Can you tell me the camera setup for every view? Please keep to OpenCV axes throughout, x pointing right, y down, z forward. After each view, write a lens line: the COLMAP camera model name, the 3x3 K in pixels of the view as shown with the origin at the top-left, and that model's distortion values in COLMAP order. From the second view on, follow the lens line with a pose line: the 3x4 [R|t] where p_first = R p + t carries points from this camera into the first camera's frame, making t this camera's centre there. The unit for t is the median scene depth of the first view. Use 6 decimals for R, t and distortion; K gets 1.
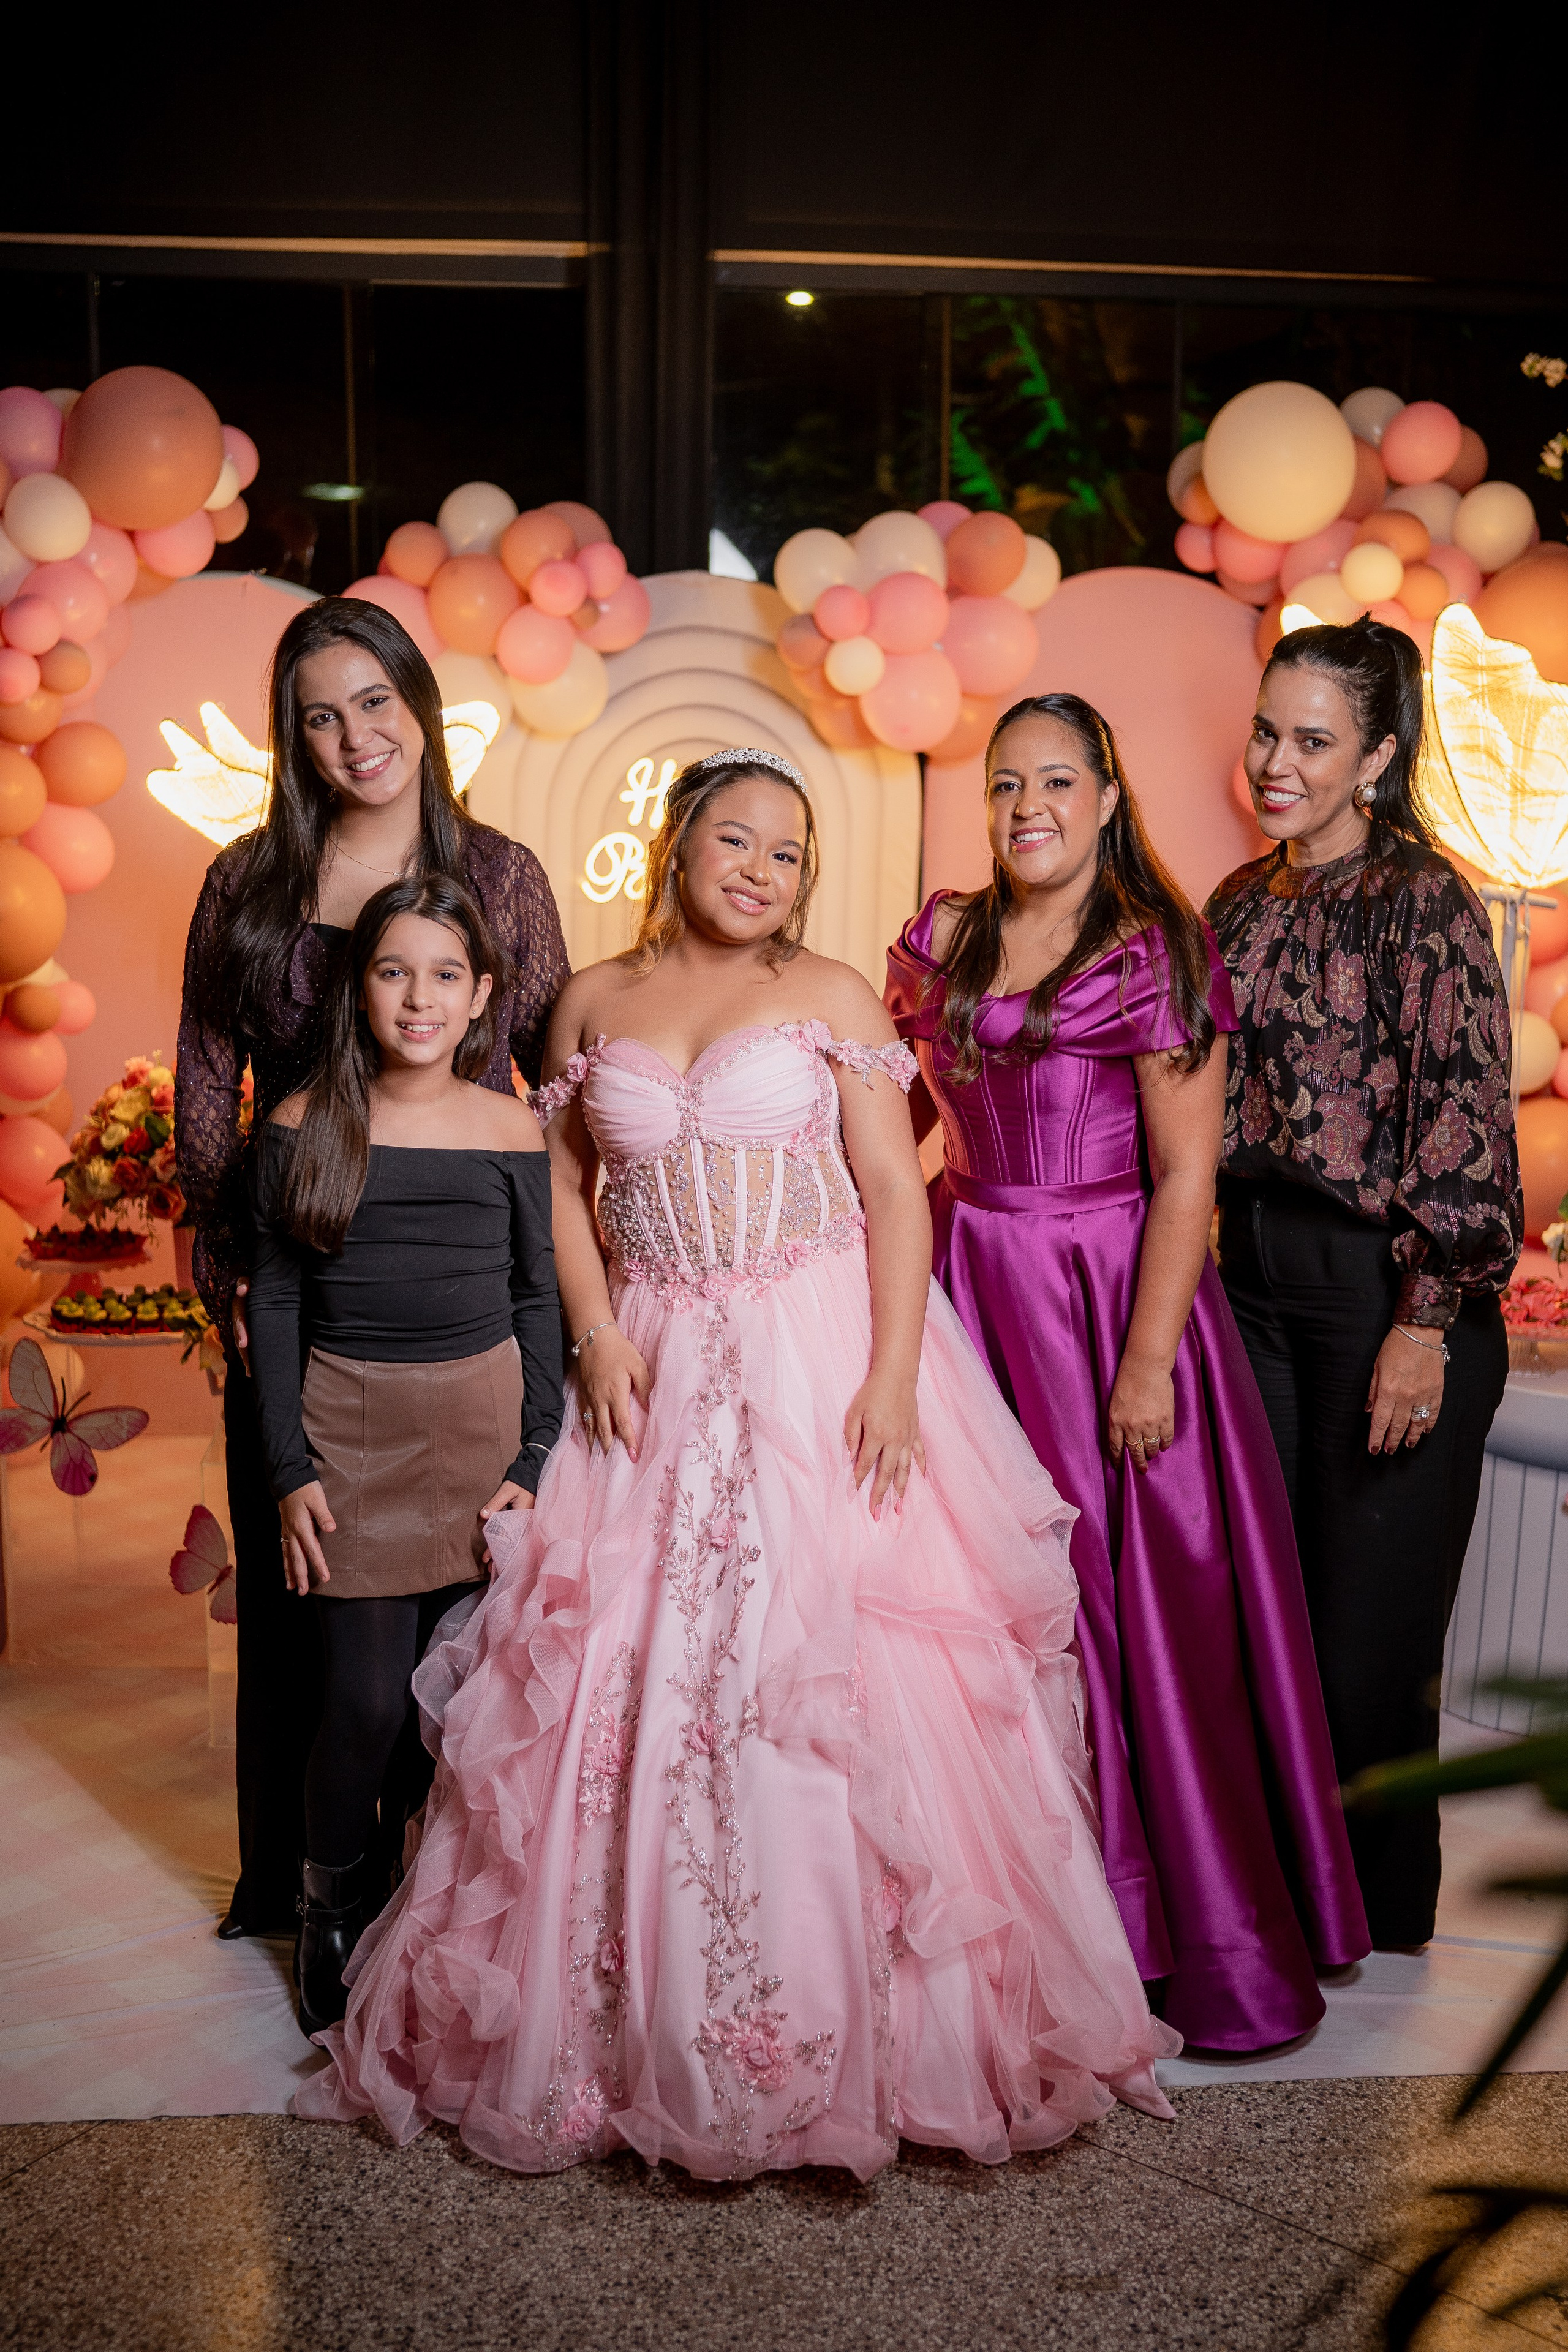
lens RADIAL K [[2273.9, 0, 776.2], [0, 2273.9, 1180.2], [0, 0, 1]] dist [-0.117433, 0.270378]
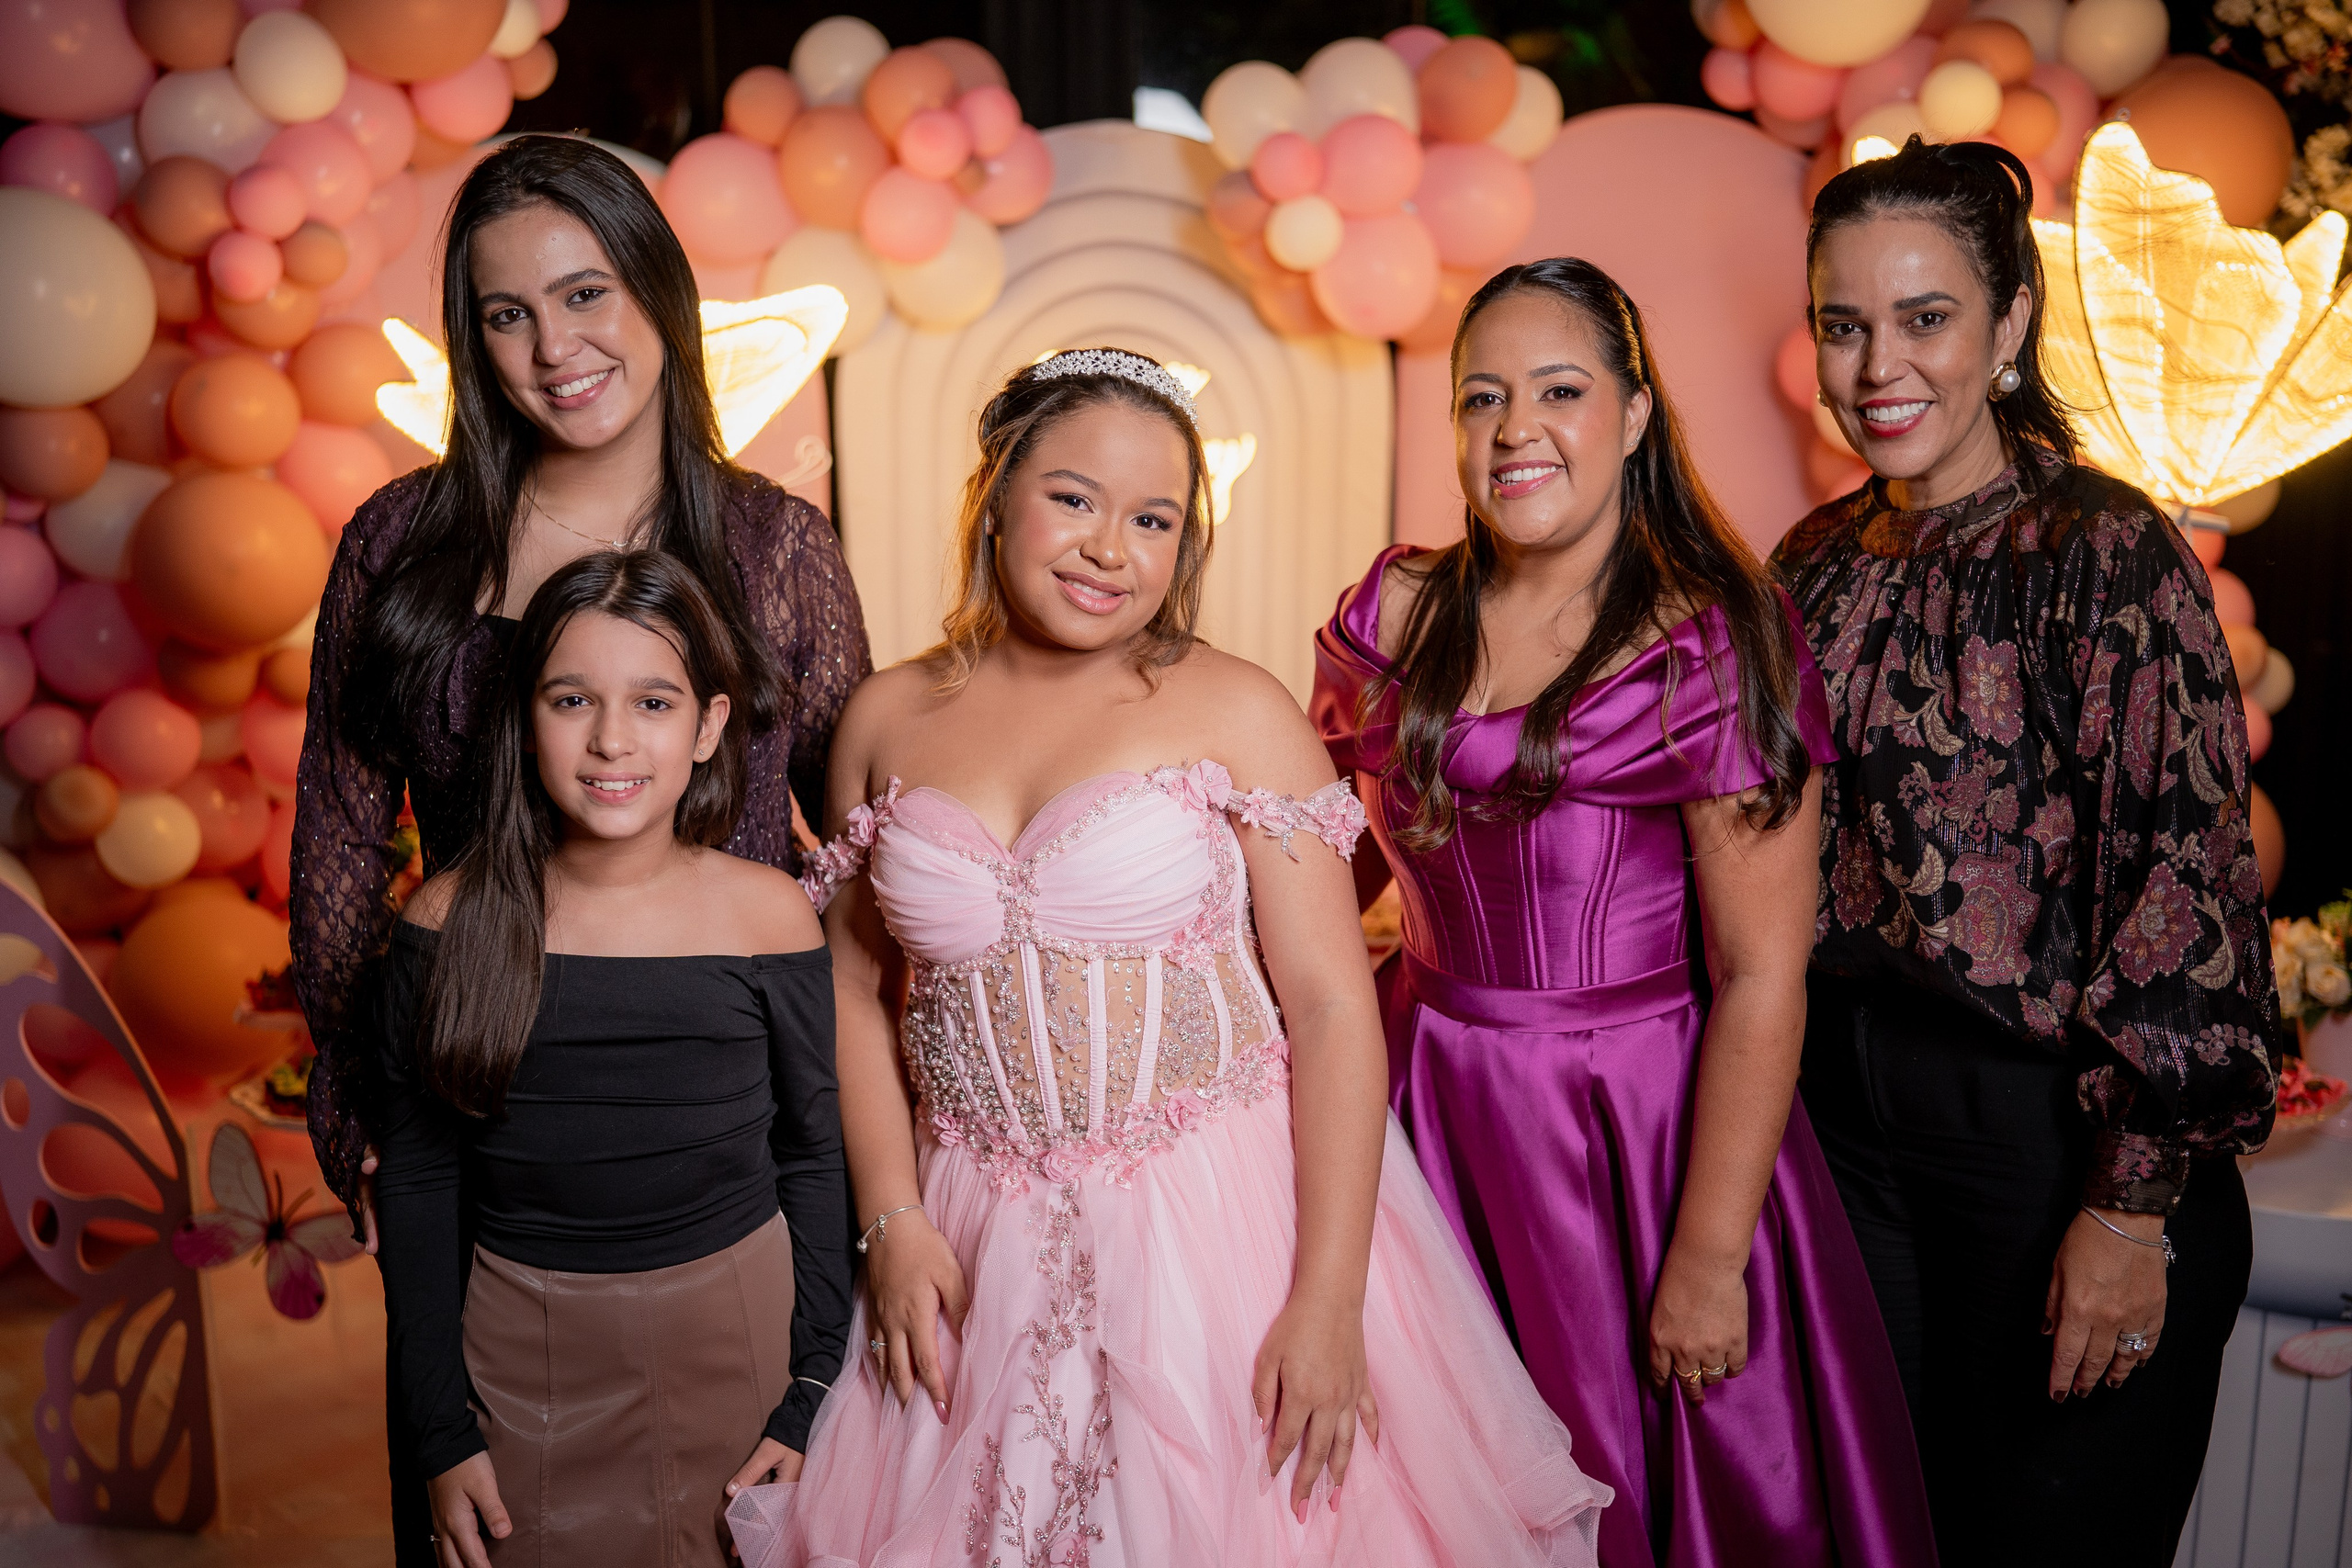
lens RADIAL K [[2287.5, 0, 1164.3], [0, 2287.5, 780.1], [0, 0, 1]] dist [-0.101028, 0.244769]
pose [[0.998893, -0.010686, -0.045807, 0.024341], [0.010984, 0.999920, 0.006246, -0.047353], [0.045737, -0.006743, 0.998931, 0.230408]]
